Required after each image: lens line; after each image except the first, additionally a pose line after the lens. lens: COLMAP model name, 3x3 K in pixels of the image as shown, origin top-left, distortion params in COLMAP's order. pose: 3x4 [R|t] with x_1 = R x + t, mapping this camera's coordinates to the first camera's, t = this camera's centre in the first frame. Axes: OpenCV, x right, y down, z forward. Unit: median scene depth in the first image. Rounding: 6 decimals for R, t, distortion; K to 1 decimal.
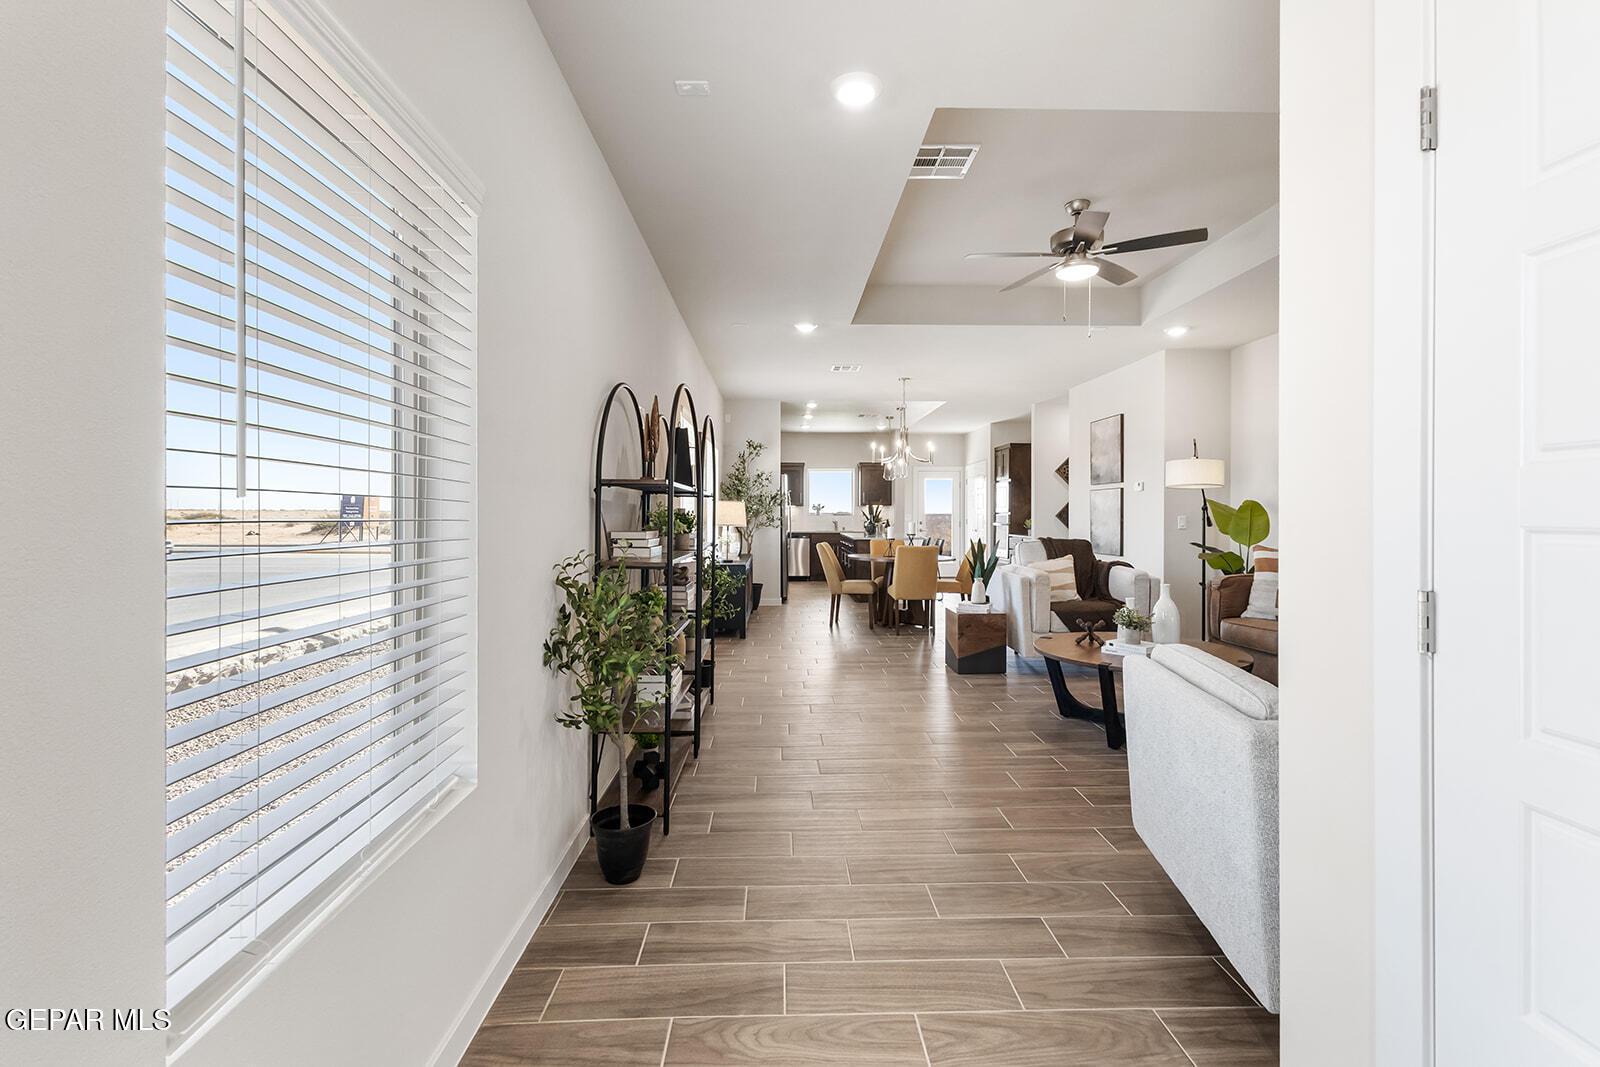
lens RADIAL K [[709.2, 0, 802.7], [0, 709.2, 520.5], [0, 0, 1]] dist [0.012595, 0.000418]
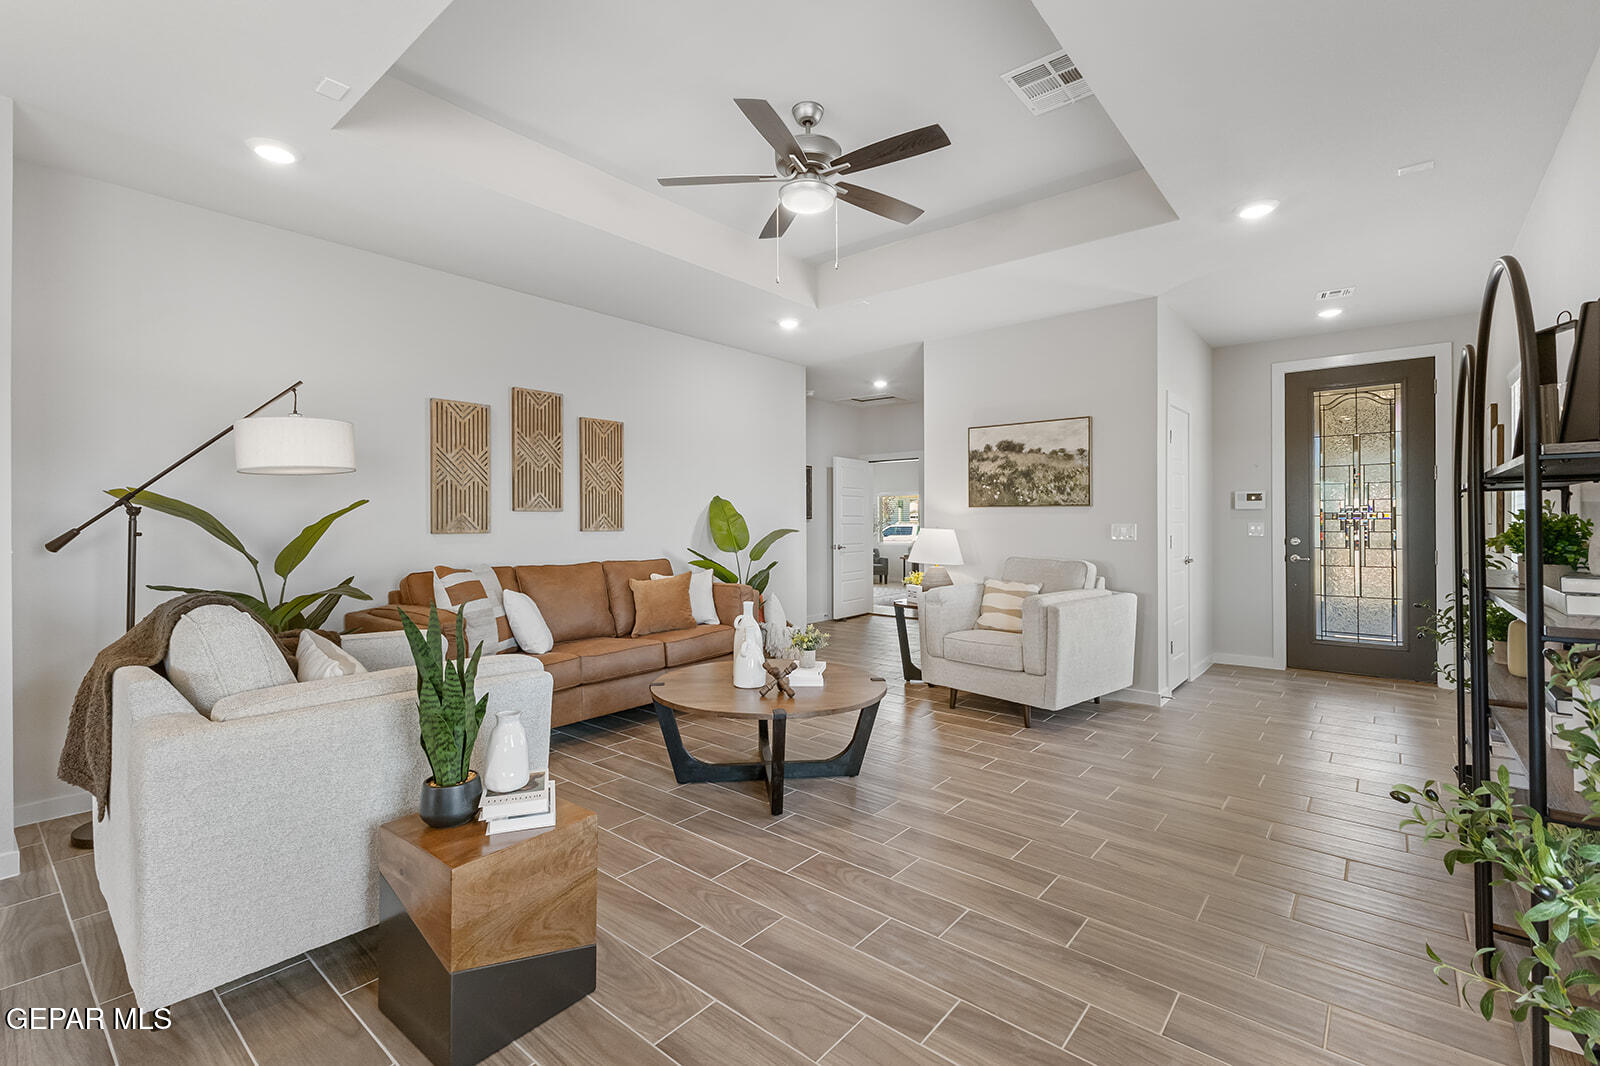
lens RADIAL K [[709.2, 0, 802.7], [0, 709.2, 520.0], [0, 0, 1]] dist [0.012595, 0.000418]
pose [[-0.750134, 0.002903, 0.661279, -0.075584], [0.007433, 0.999964, 0.004042, -0.008595], [-0.661244, 0.007947, -0.750129, 1.086882]]
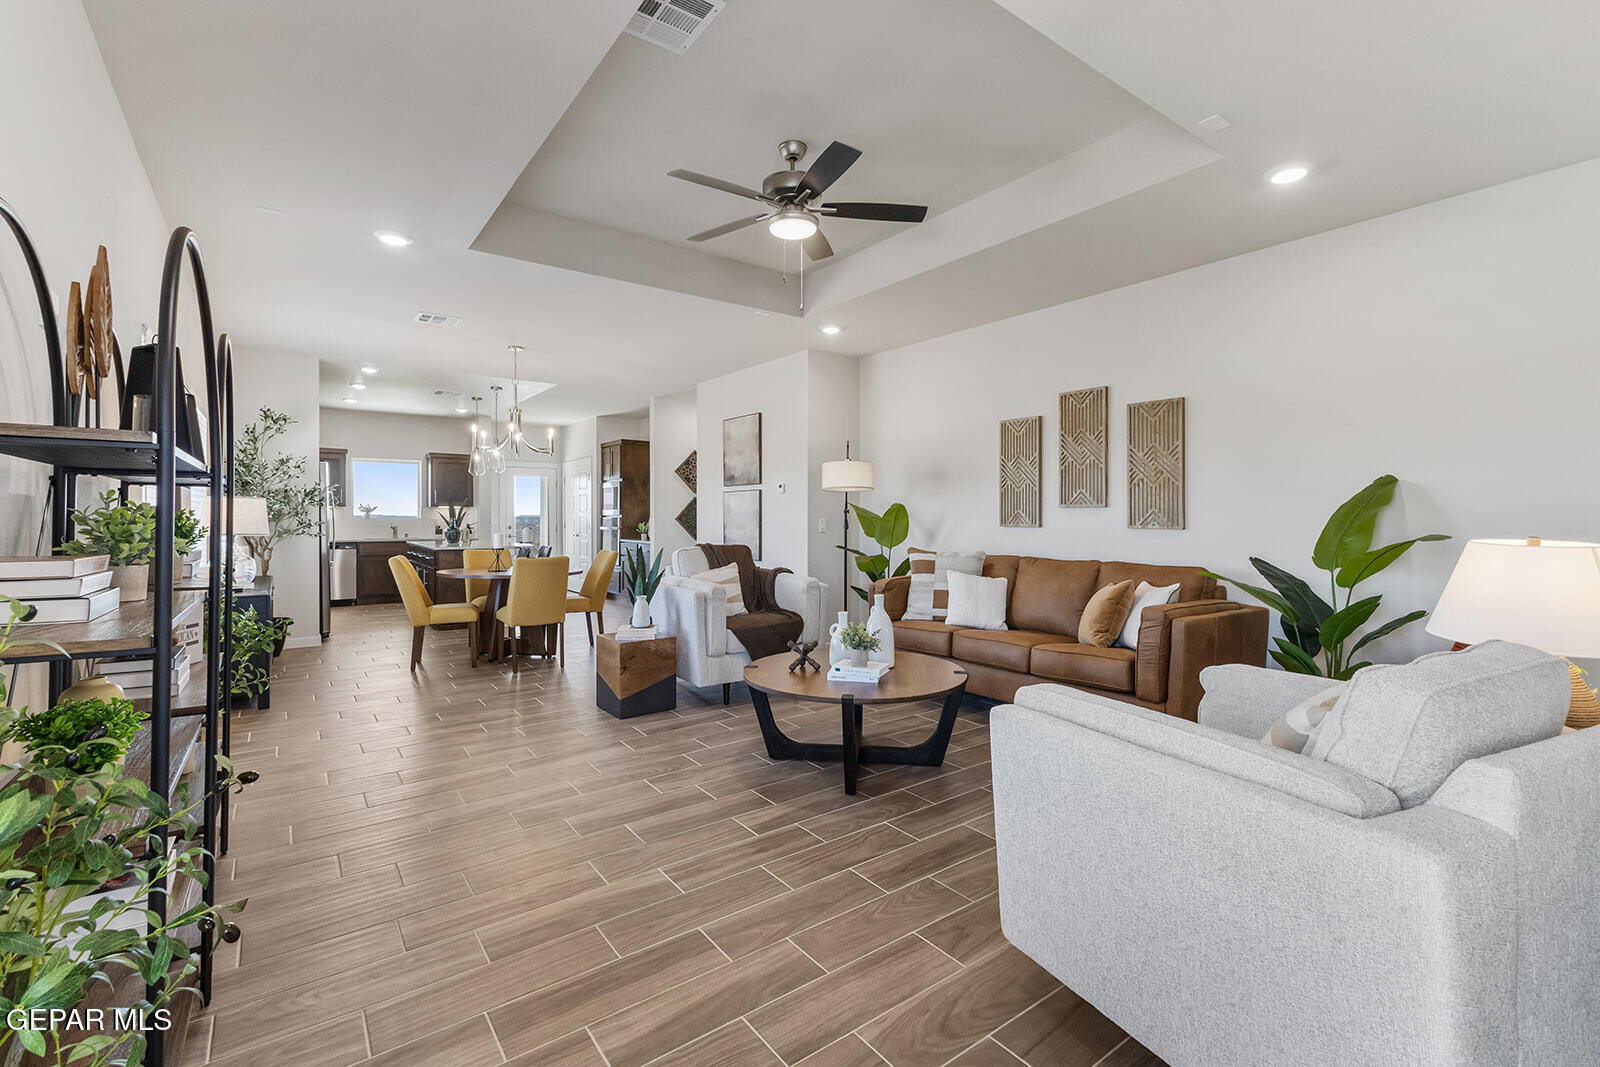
lens RADIAL K [[709.2, 0, 802.7], [0, 709.2, 520.5], [0, 0, 1]] dist [0.012595, 0.000418]
pose [[0.825526, -0.002874, 0.564357, -0.054068], [0.005155, 0.999984, -0.002447, -0.002093], [-0.564340, 0.004929, 0.825528, 0.209511]]
